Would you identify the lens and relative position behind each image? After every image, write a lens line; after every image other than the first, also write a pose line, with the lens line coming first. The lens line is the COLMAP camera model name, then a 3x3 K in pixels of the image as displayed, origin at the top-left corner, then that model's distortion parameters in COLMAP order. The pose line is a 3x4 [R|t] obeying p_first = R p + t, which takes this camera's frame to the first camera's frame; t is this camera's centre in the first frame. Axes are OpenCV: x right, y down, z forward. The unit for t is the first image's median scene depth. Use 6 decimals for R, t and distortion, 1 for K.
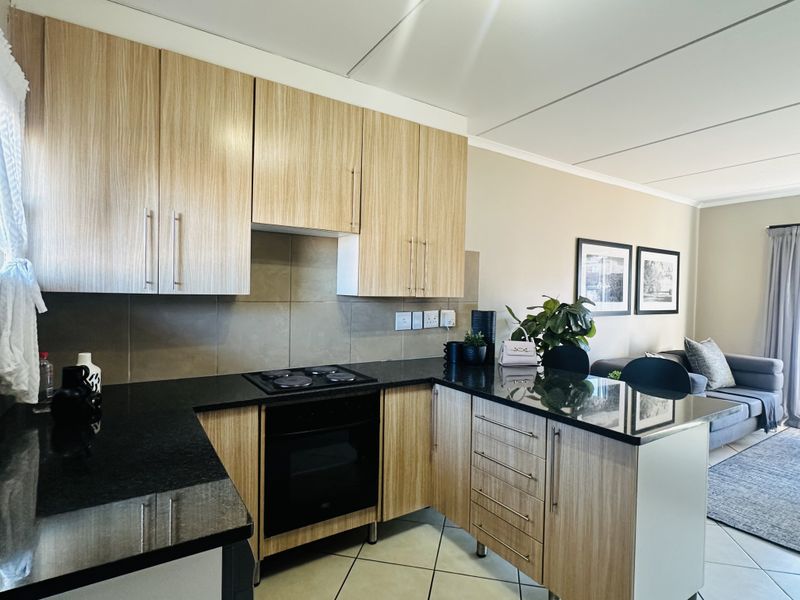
lens RADIAL K [[422.1, 0, 400.0], [0, 422.1, 300.0], [0, 0, 1]] dist [-0.004315, -0.000376]
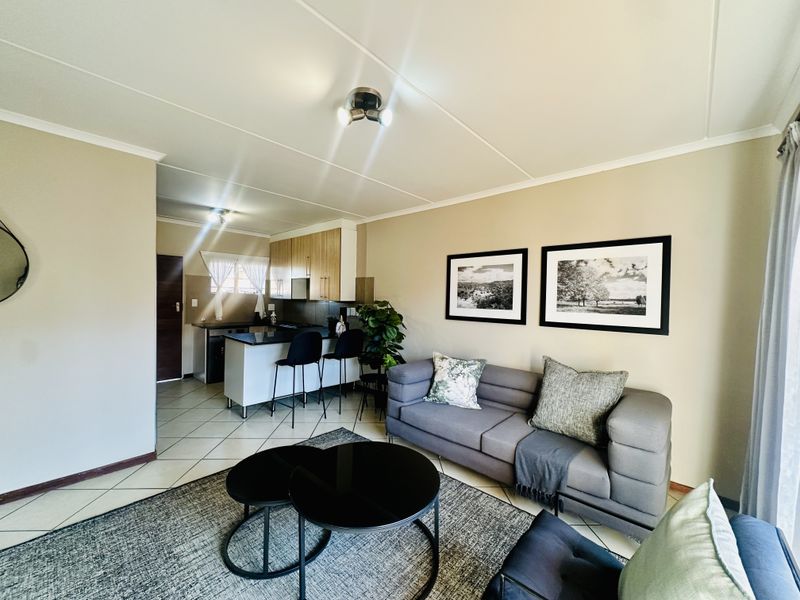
lens RADIAL K [[319.6, 0, 401.4], [0, 319.6, 302.7], [0, 0, 1]] dist [0.000927, 0.000127]
pose [[0.248837, 0.007435, -0.968517, 1.157778], [-0.027990, 0.999608, 0.000483, -0.004912], [0.968141, 0.026989, 0.248947, 0.570808]]
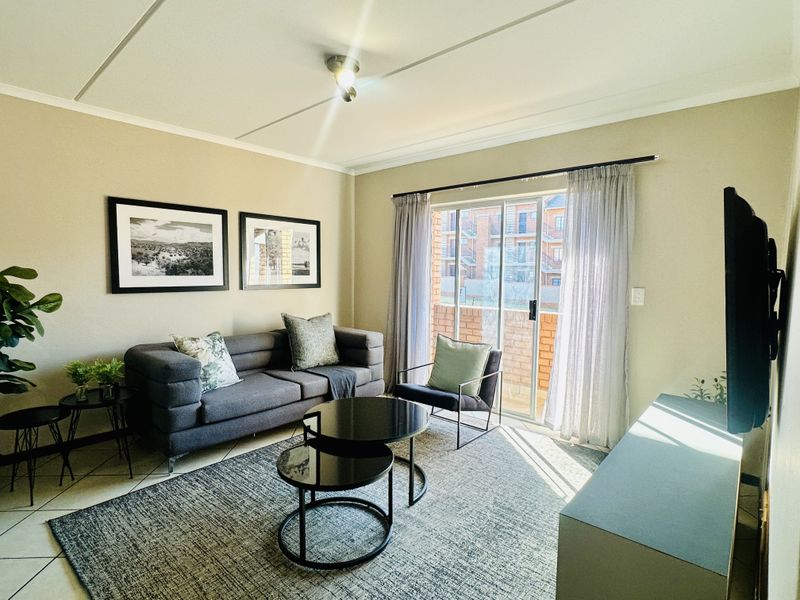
lens RADIAL K [[422.1, 0, 400.0], [0, 422.1, 300.0], [0, 0, 1]] dist [-0.004315, -0.000376]
pose [[0.965681, -0.029291, 0.258076, 0.668785], [0.016809, 0.998586, 0.050440, 0.017646], [-0.259188, -0.044371, 0.964807, 0.057827]]
